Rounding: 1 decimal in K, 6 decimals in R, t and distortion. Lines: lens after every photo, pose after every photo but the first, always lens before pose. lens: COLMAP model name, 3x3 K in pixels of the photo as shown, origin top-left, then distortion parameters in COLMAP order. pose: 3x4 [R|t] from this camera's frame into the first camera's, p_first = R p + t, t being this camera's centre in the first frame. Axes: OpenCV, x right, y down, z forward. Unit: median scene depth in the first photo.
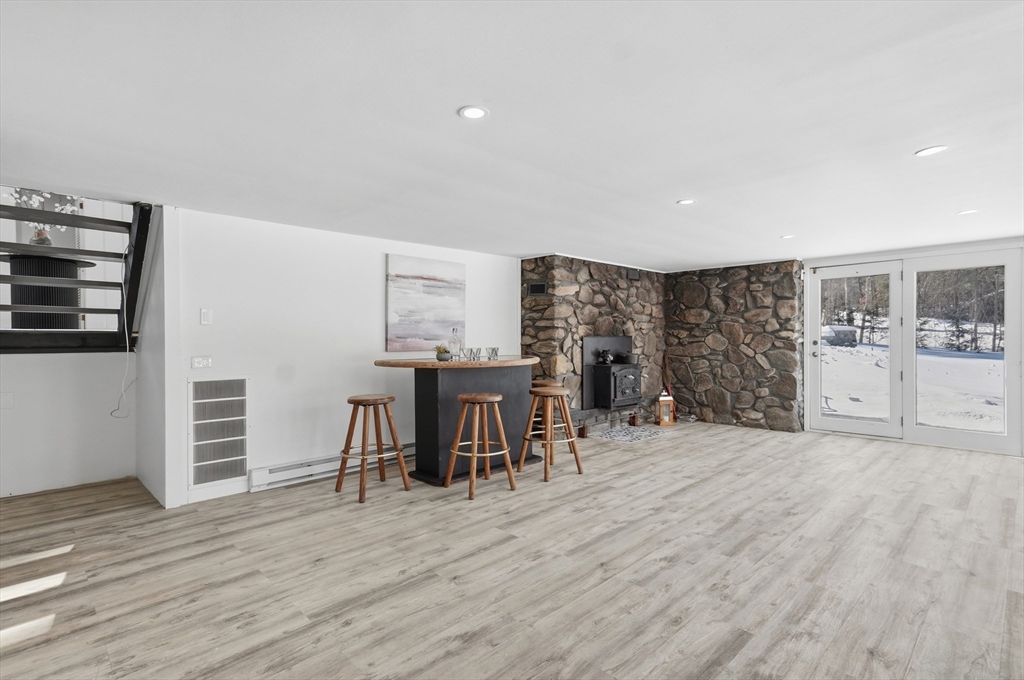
lens RADIAL K [[496.5, 0, 517.5], [0, 496.5, 341.6], [0, 0, 1]] dist [0.018132, 0.004357]
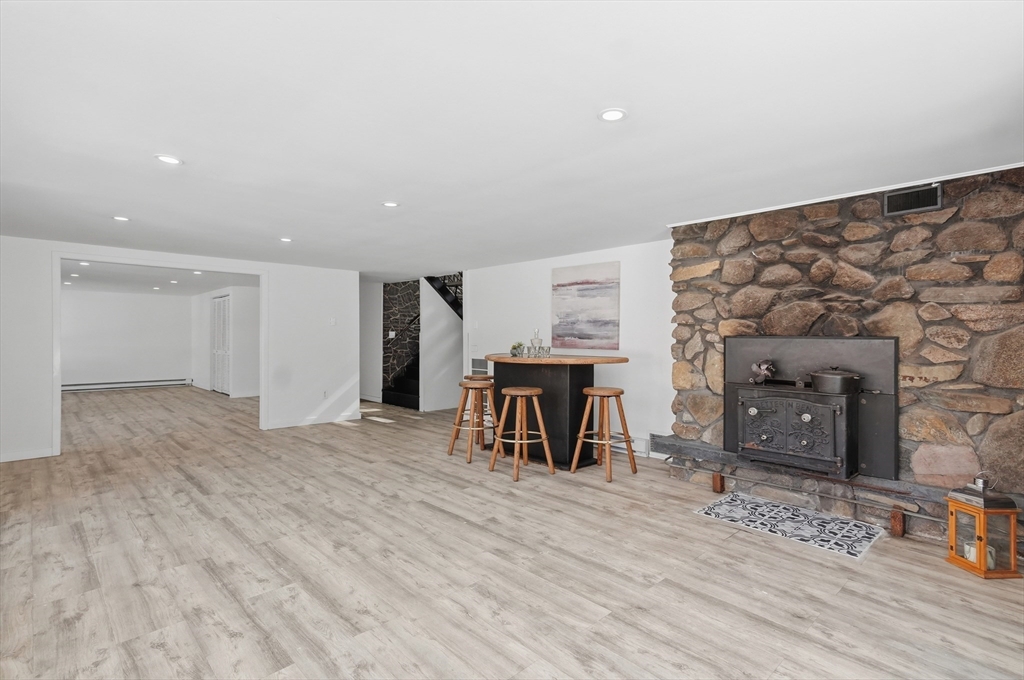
lens RADIAL K [[496.5, 0, 515.0], [0, 496.5, 333.7], [0, 0, 1]] dist [0.018132, 0.004357]
pose [[-0.012431, 0.003854, -0.999915, 1.030083], [-0.009201, 0.999950, 0.003969, -0.019693], [0.999880, 0.009250, -0.012395, 0.962790]]
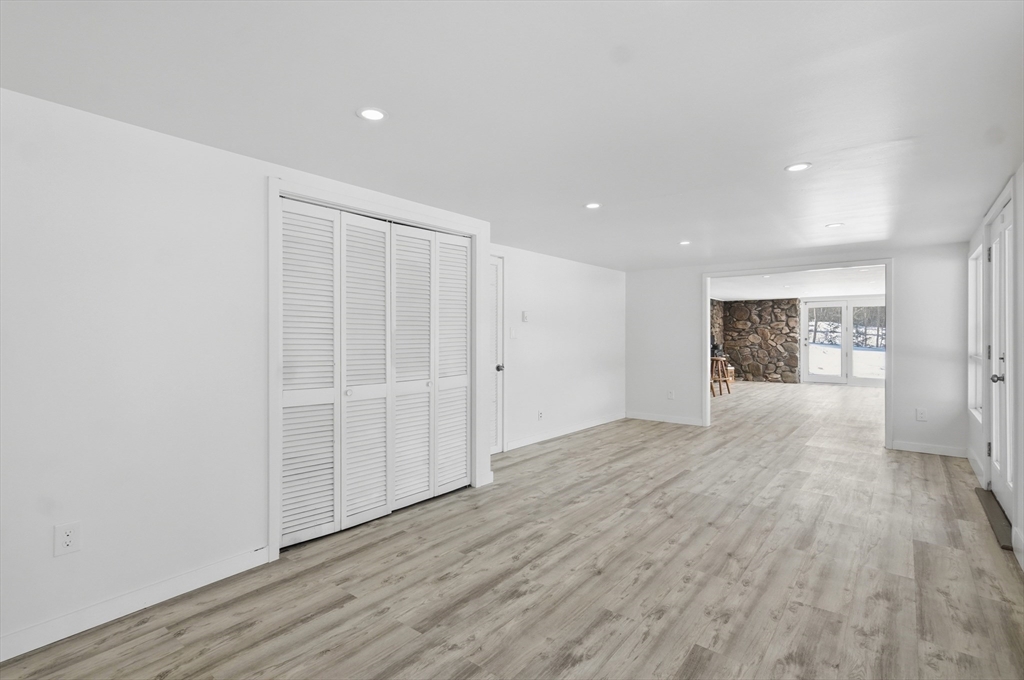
lens RADIAL K [[496.5, 0, 518.0], [0, 496.5, 339.6], [0, 0, 1]] dist [0.018132, 0.004357]
pose [[0.990479, 0.004164, 0.137599, -0.794540], [-0.004018, 0.999991, -0.001341, 0.011177], [-0.137604, 0.000775, 0.990487, -0.799098]]
